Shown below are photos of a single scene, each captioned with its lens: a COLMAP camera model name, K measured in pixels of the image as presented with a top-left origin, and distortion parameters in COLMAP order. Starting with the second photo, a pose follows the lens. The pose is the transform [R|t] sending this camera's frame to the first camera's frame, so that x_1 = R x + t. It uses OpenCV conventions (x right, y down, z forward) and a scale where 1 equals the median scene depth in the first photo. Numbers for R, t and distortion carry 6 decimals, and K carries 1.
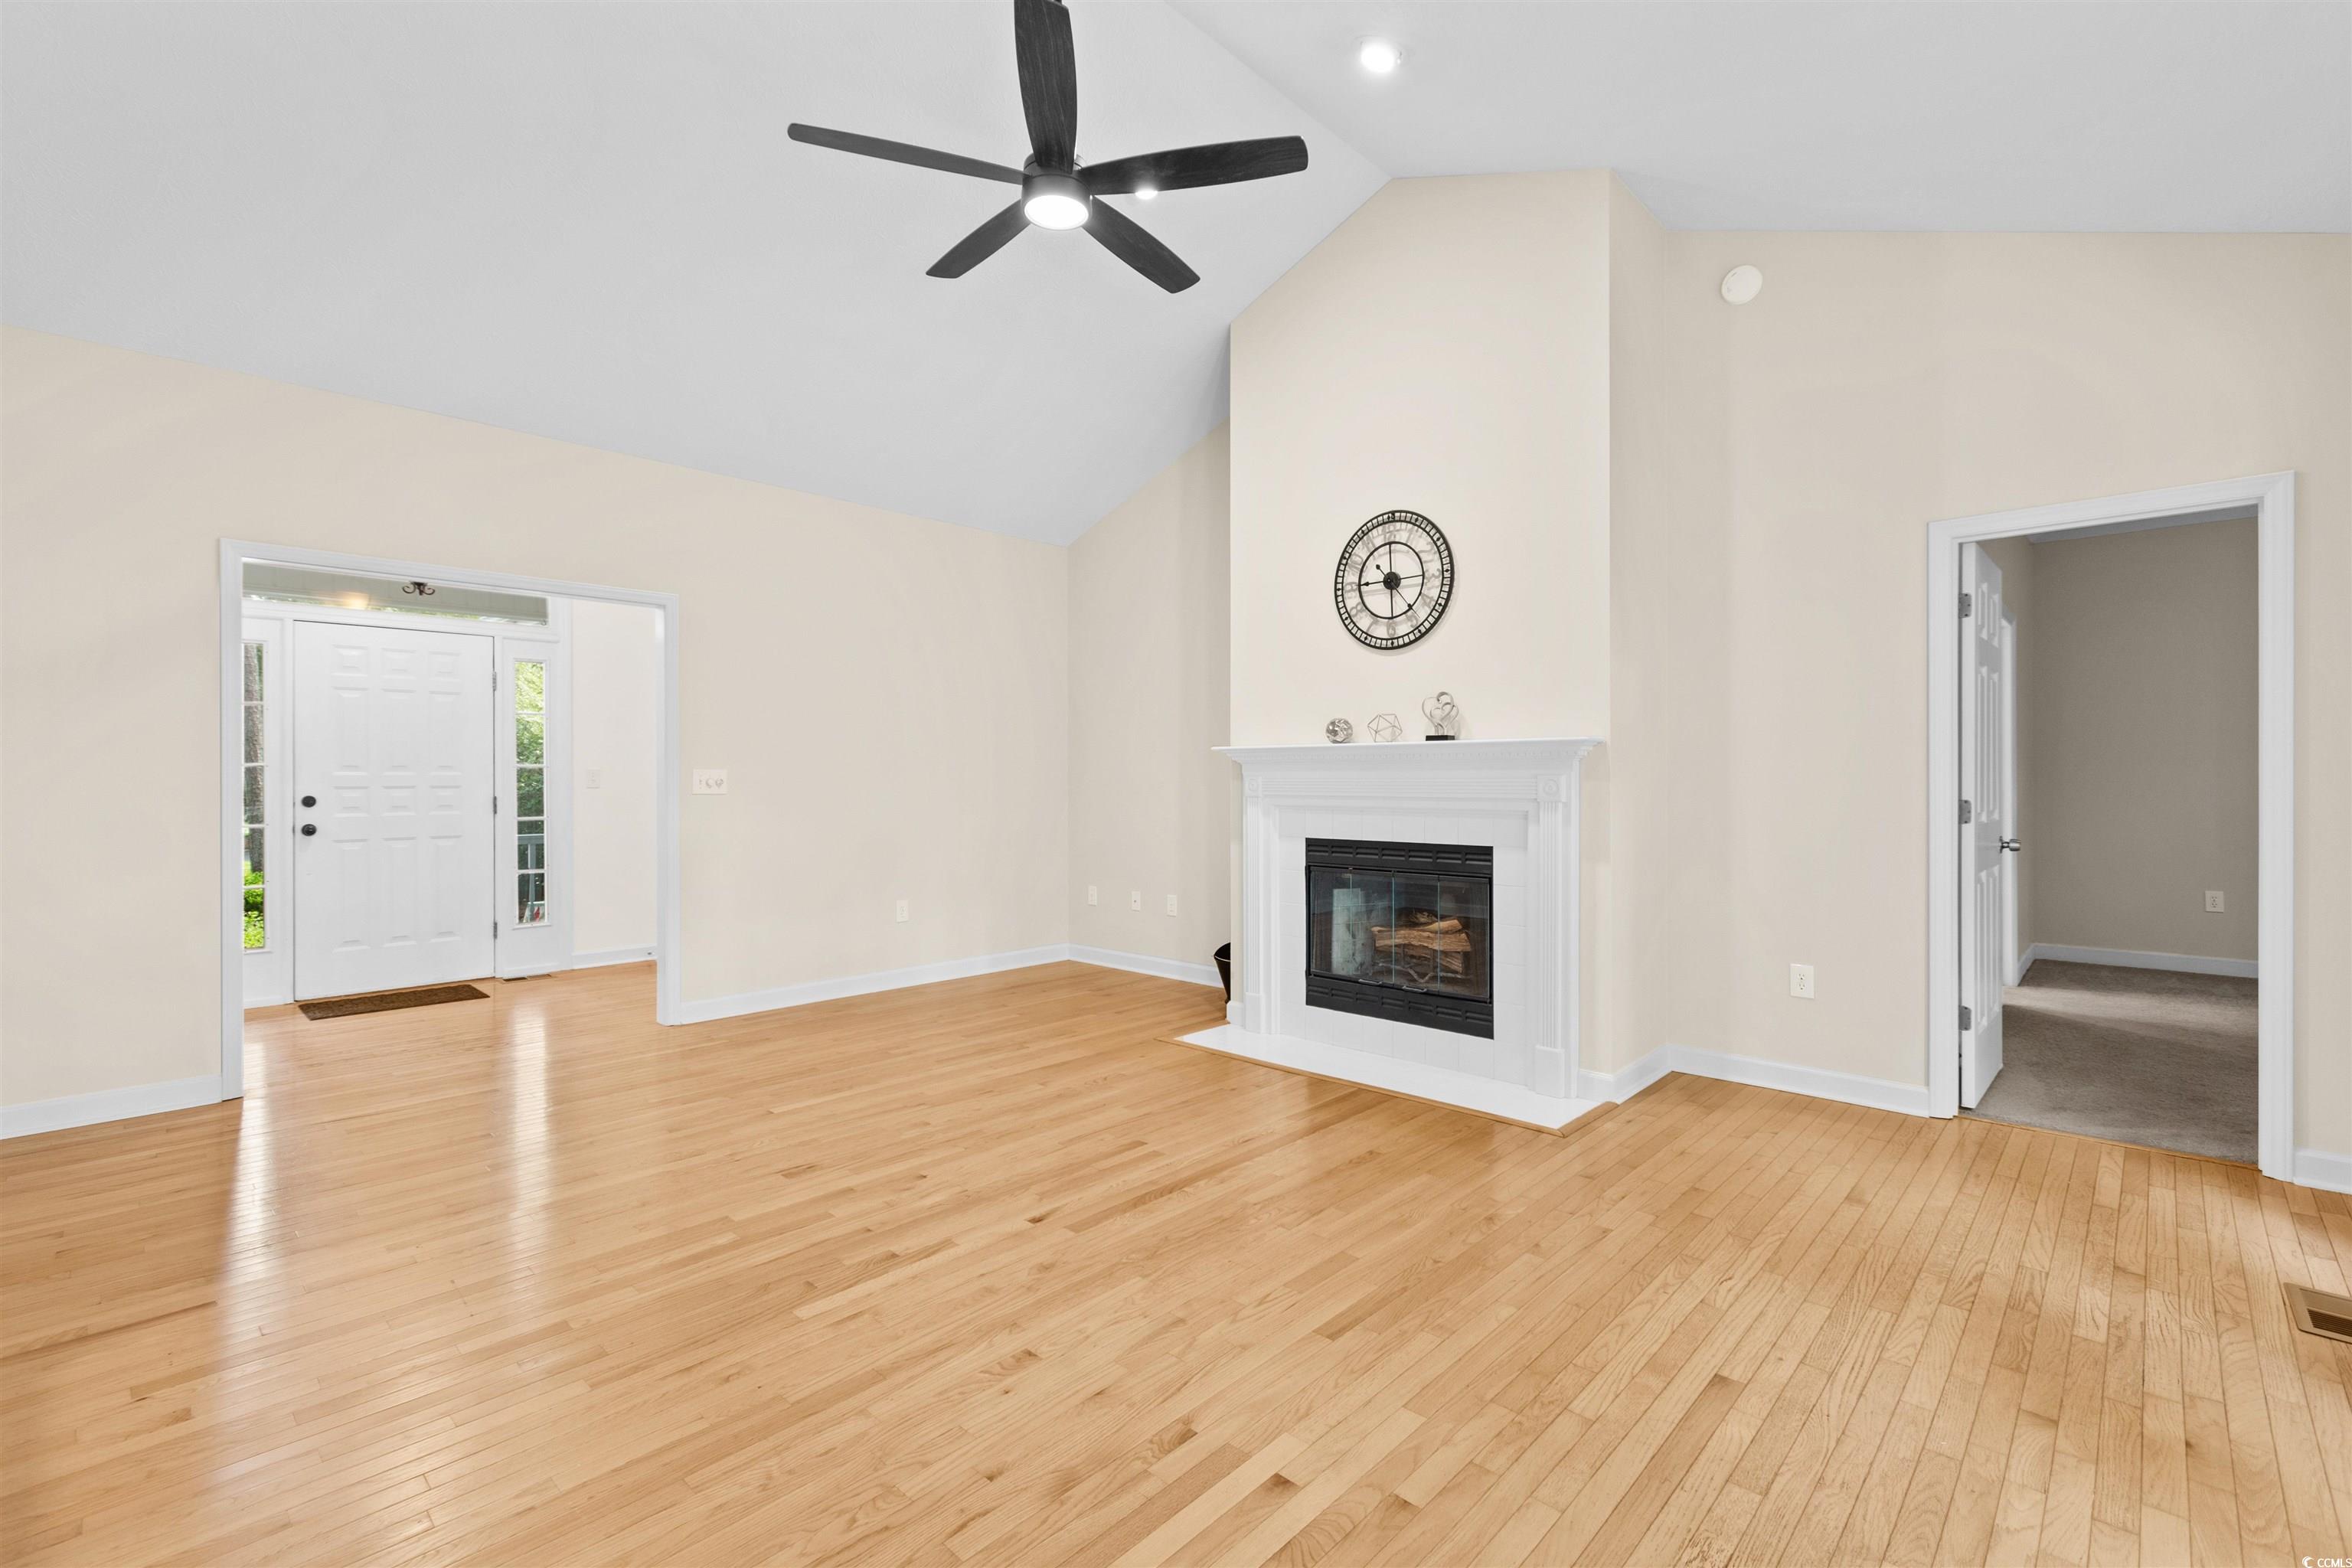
lens RADIAL K [[1035.3, 0, 1178.9], [0, 1035.3, 778.0], [0, 0, 1]] dist [0.004466, -0.001459]
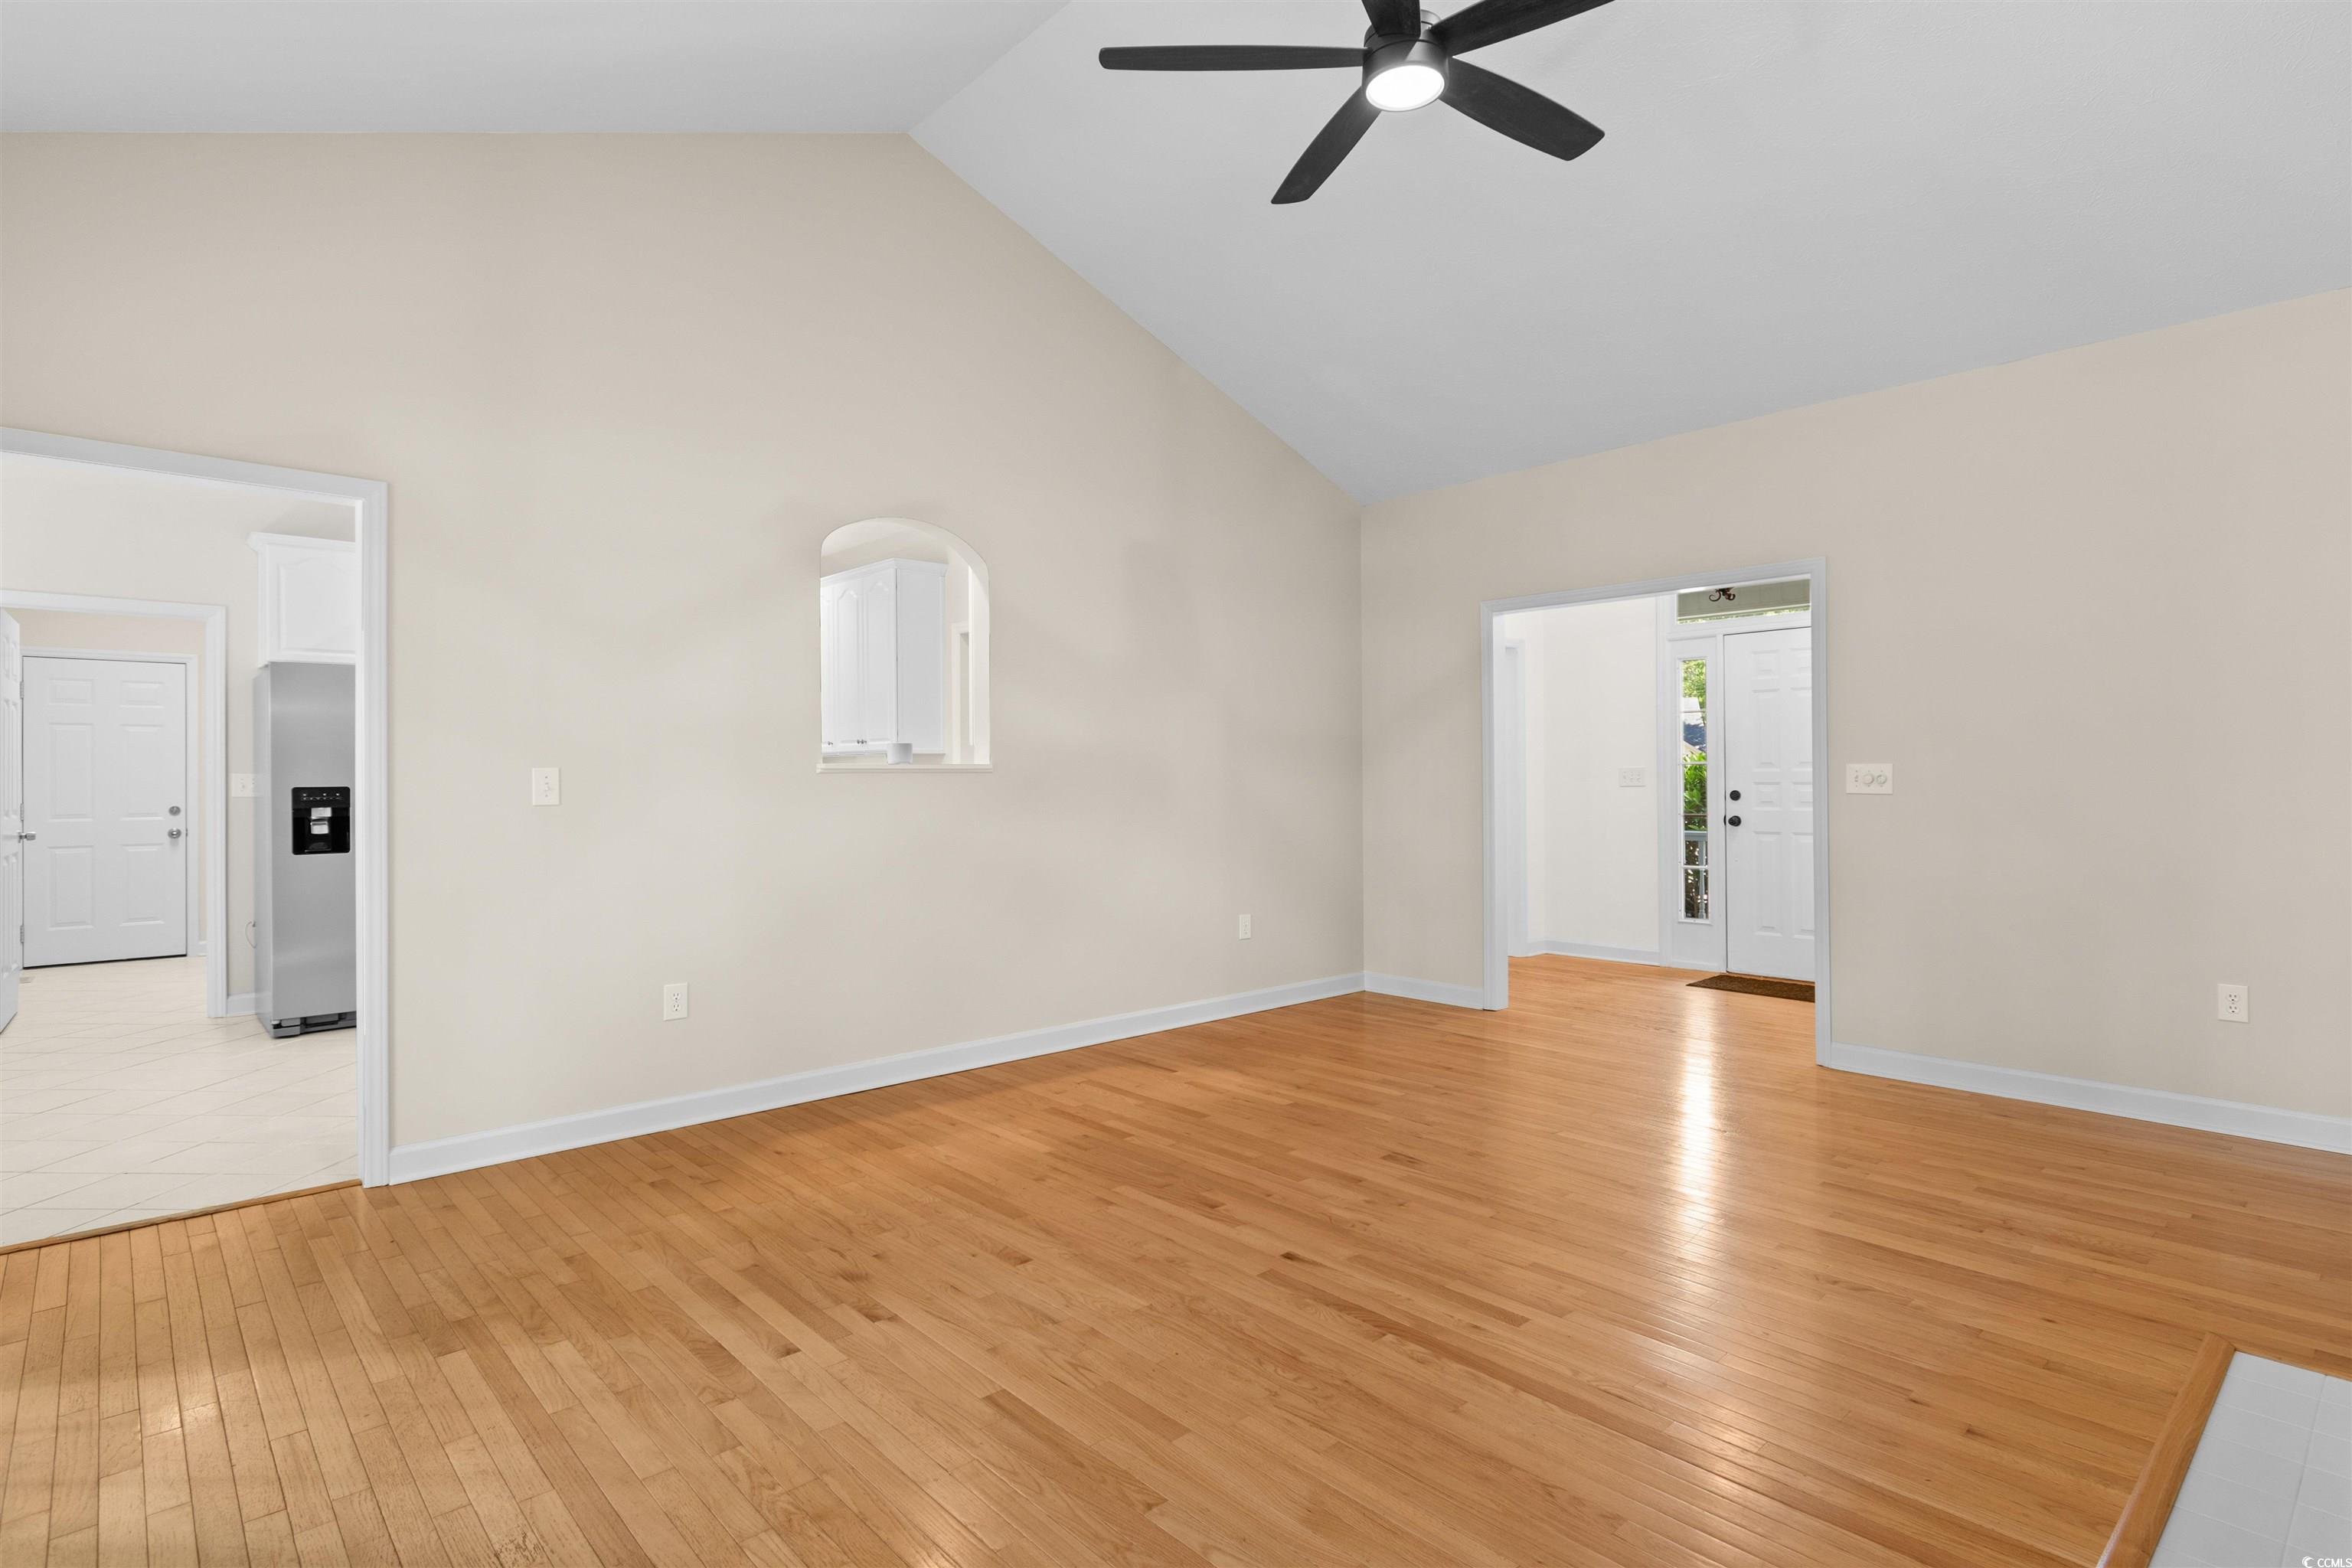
lens RADIAL K [[1176.3, 0, 1185.0], [0, 1176.3, 781.3], [0, 0, 1]] dist [-0.000784, -0.000922]
pose [[-0.070857, 0.005977, -0.997469, 0.600726], [0.001220, 0.999982, 0.005906, -0.000700], [0.997486, -0.000799, -0.070863, 0.650102]]
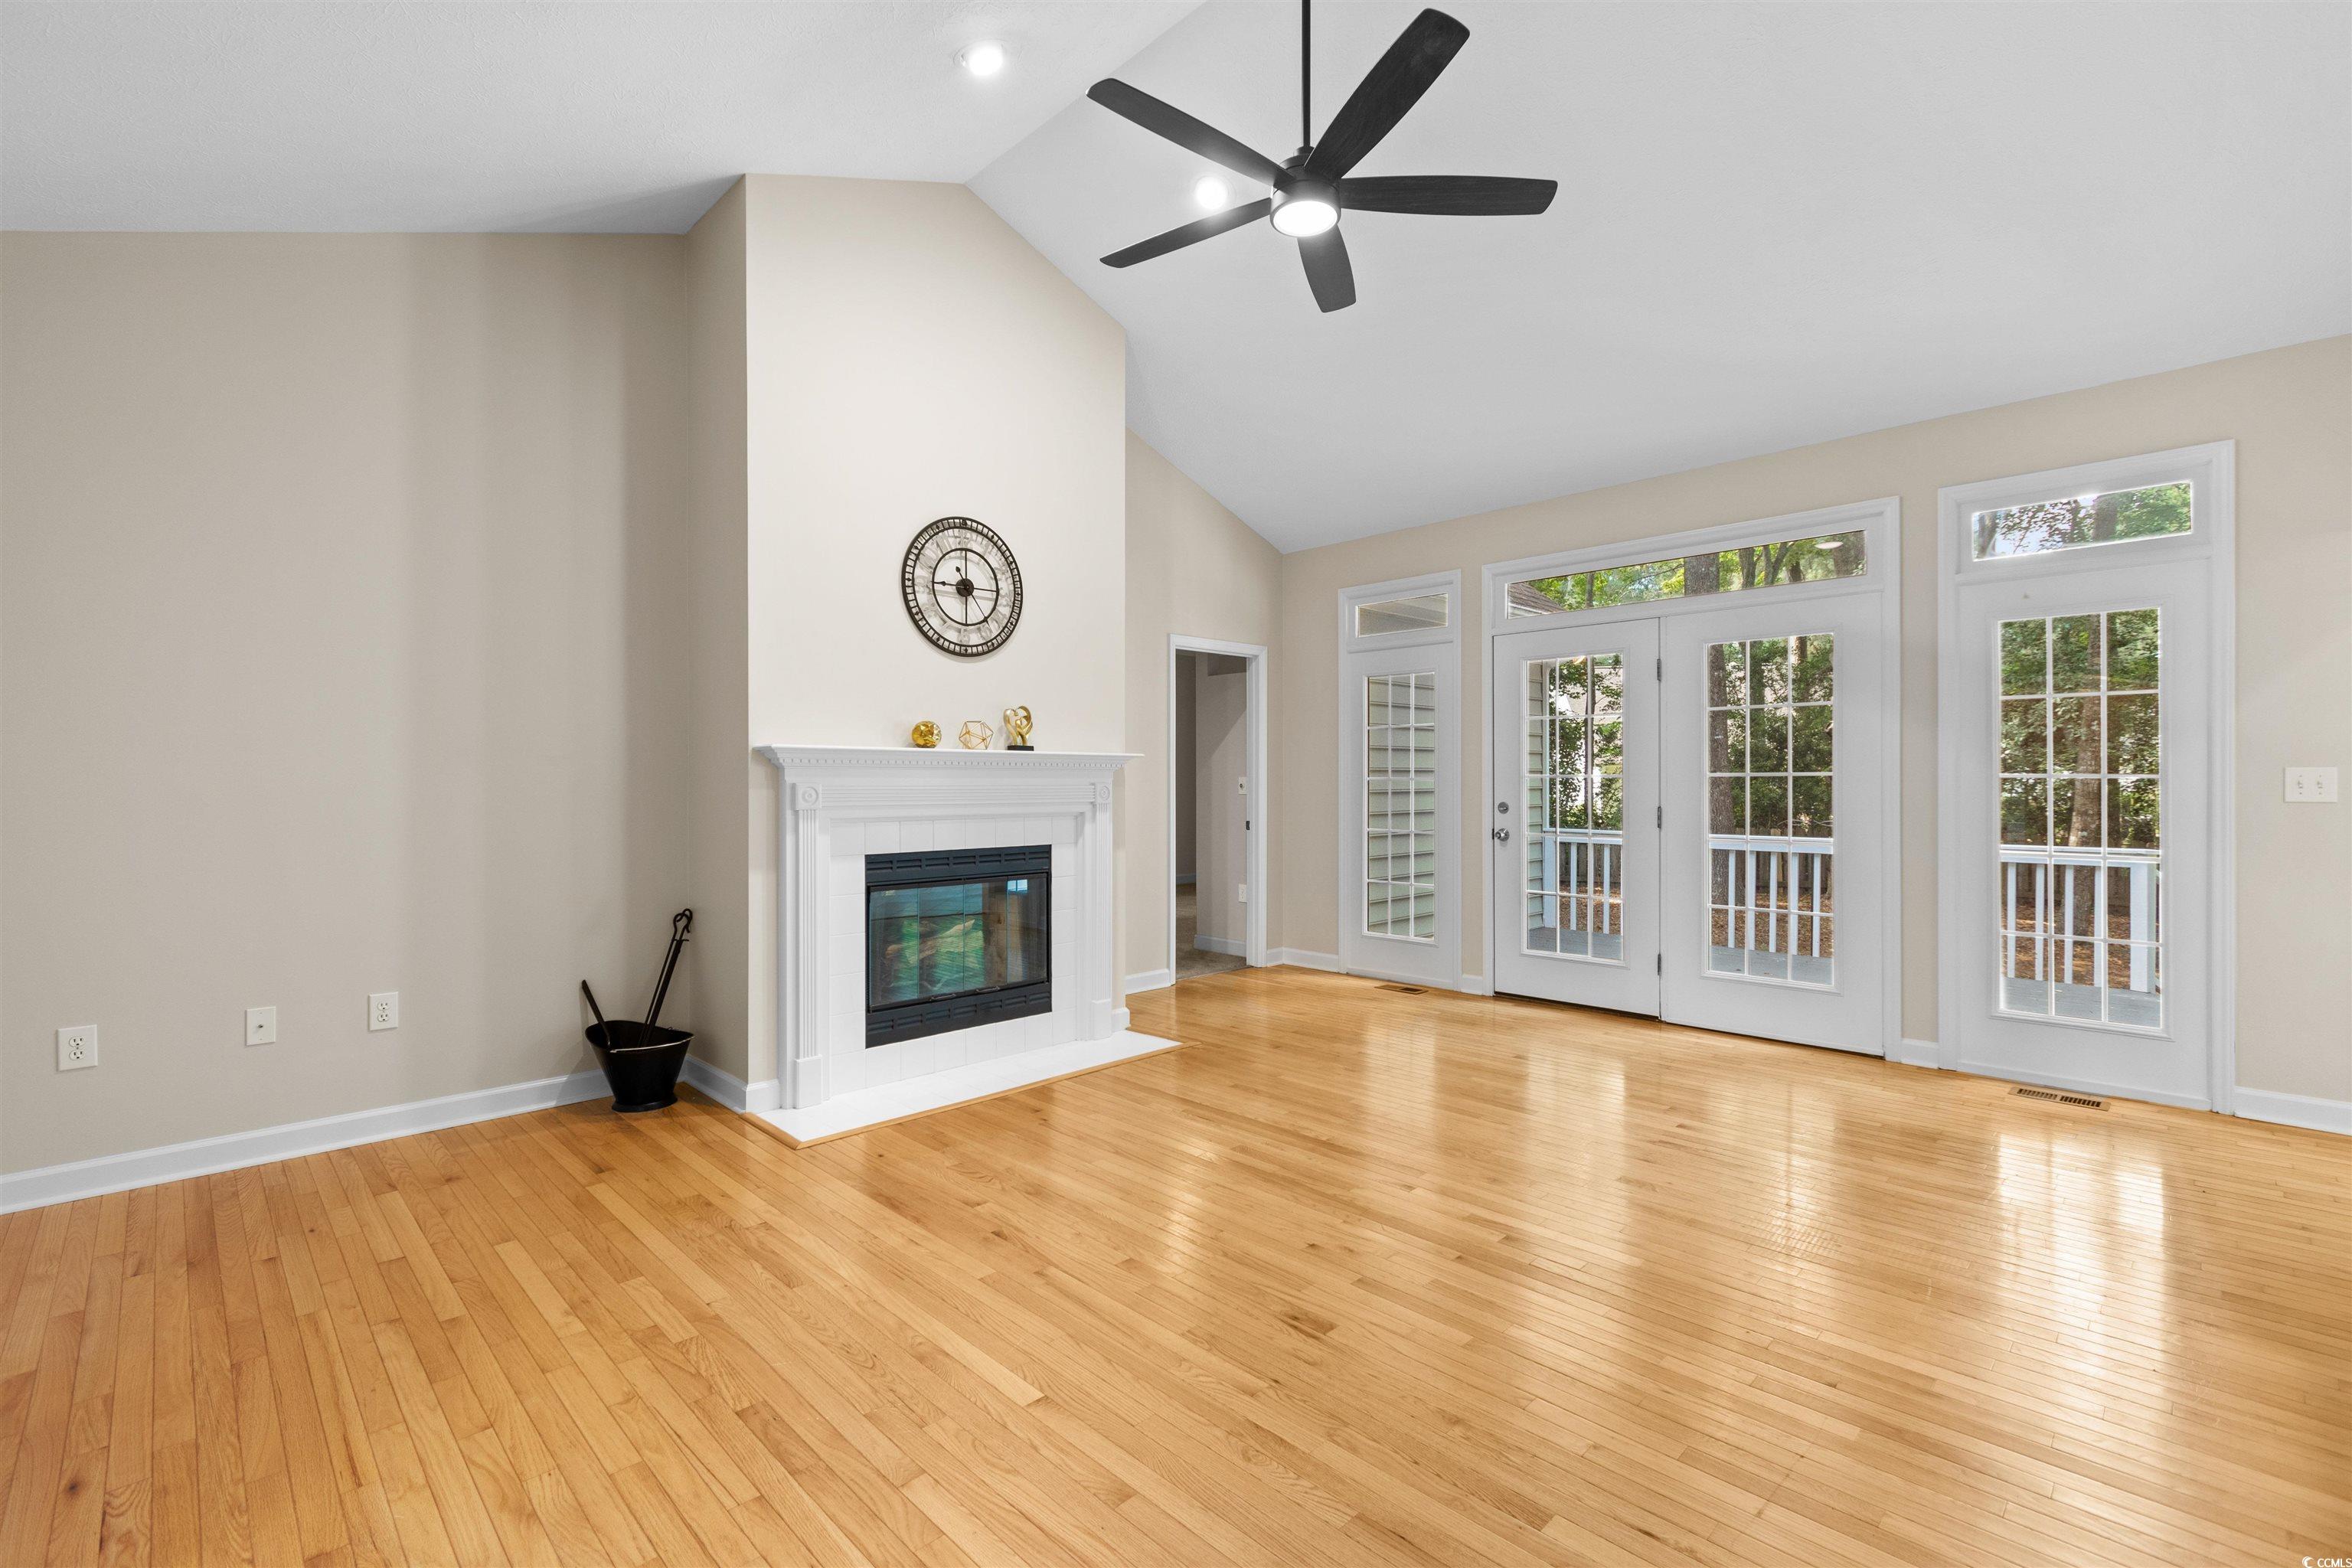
lens RADIAL K [[1035.3, 0, 1181.6], [0, 1035.3, 782.3], [0, 0, 1]] dist [0.004466, -0.001459]
pose [[0.030281, 0.003916, 0.999534, -0.821760], [0.002268, 0.999989, -0.003987, 0.001417], [-0.999539, 0.002387, 0.030271, 0.797128]]
